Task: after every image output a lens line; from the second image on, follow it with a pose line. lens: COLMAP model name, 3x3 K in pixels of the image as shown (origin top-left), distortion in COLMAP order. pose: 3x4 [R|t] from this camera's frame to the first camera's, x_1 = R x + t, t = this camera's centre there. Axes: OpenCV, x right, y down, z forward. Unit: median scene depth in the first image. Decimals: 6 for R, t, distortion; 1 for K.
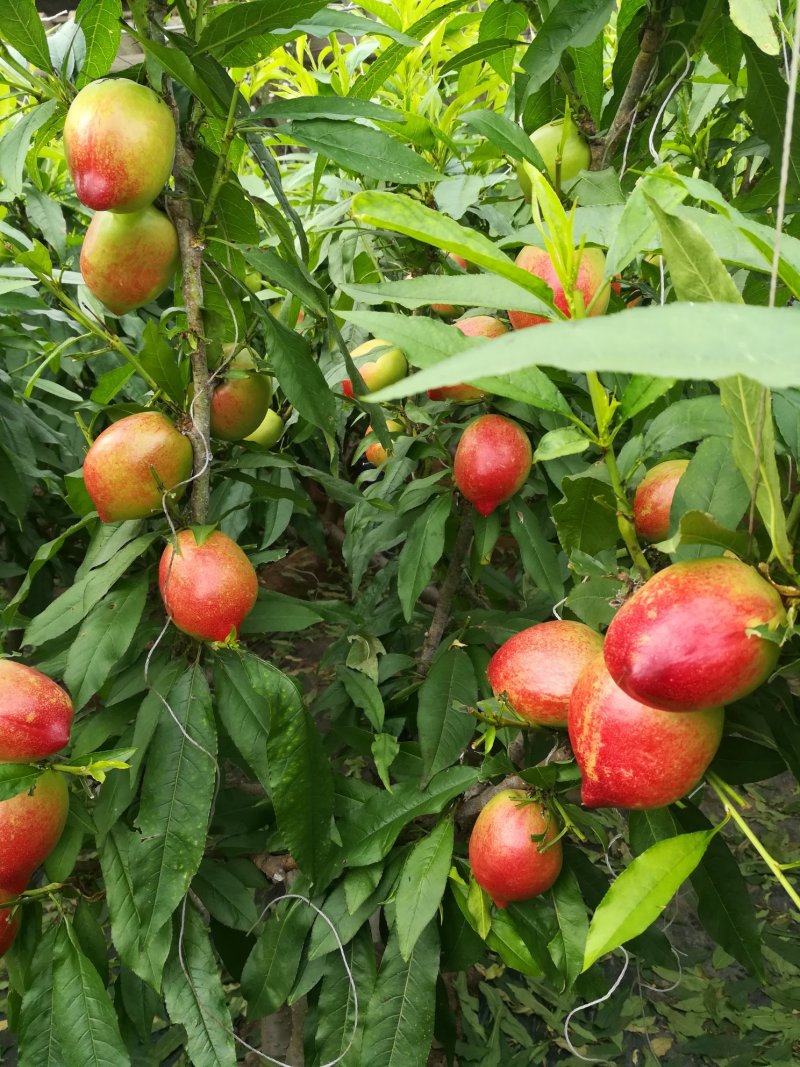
lens RADIAL K [[922.0, 0, 400.0], [0, 922.0, 533.5], [0, 0, 1]] dist [0.021274, 0.078385]
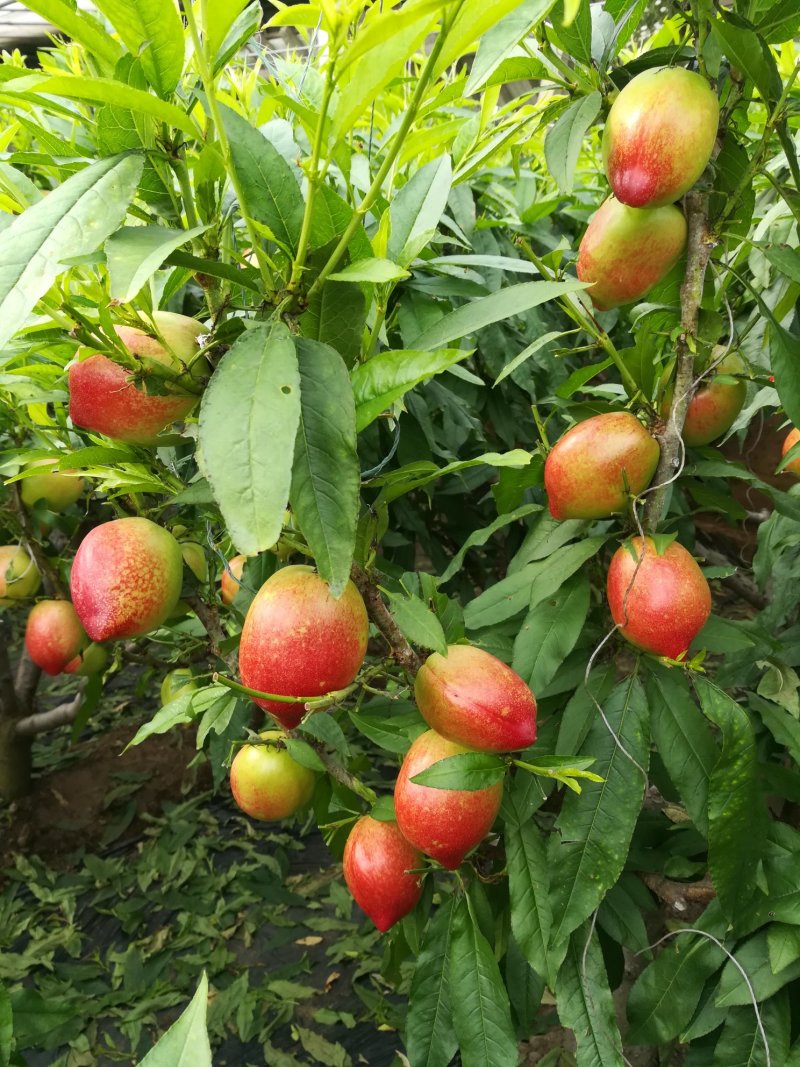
lens RADIAL K [[922.0, 0, 400.0], [0, 922.0, 533.5], [0, 0, 1]] dist [0.021274, 0.078385]
pose [[0.947609, 0.117308, -0.297112, -0.176145], [-0.111085, 0.993092, 0.037807, -0.014766], [0.299495, -0.002821, 0.954094, 0.002867]]
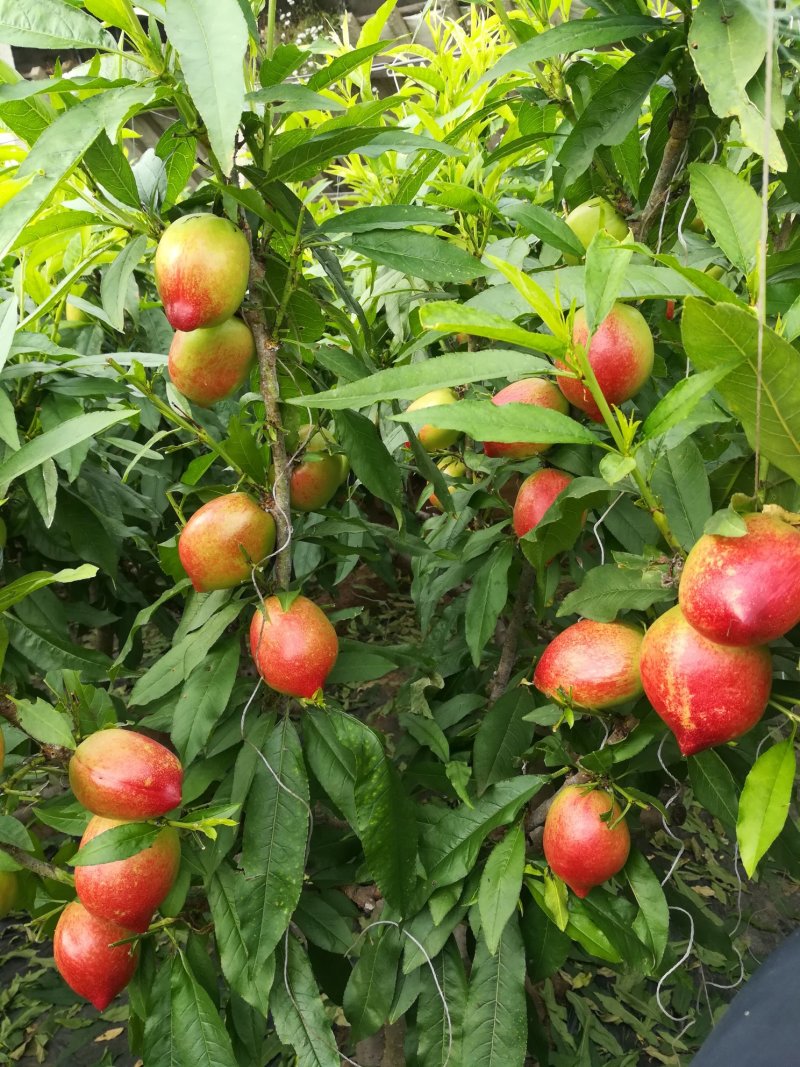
lens RADIAL K [[927.4, 0, 403.5], [0, 927.4, 535.9], [0, 0, 1]] dist [0.075194, -0.010549]
pose [[0.996673, -0.046882, -0.066676, 0.002460], [0.047174, 0.998883, 0.002813, -0.069195], [0.066470, -0.005949, 0.997771, -0.093882]]
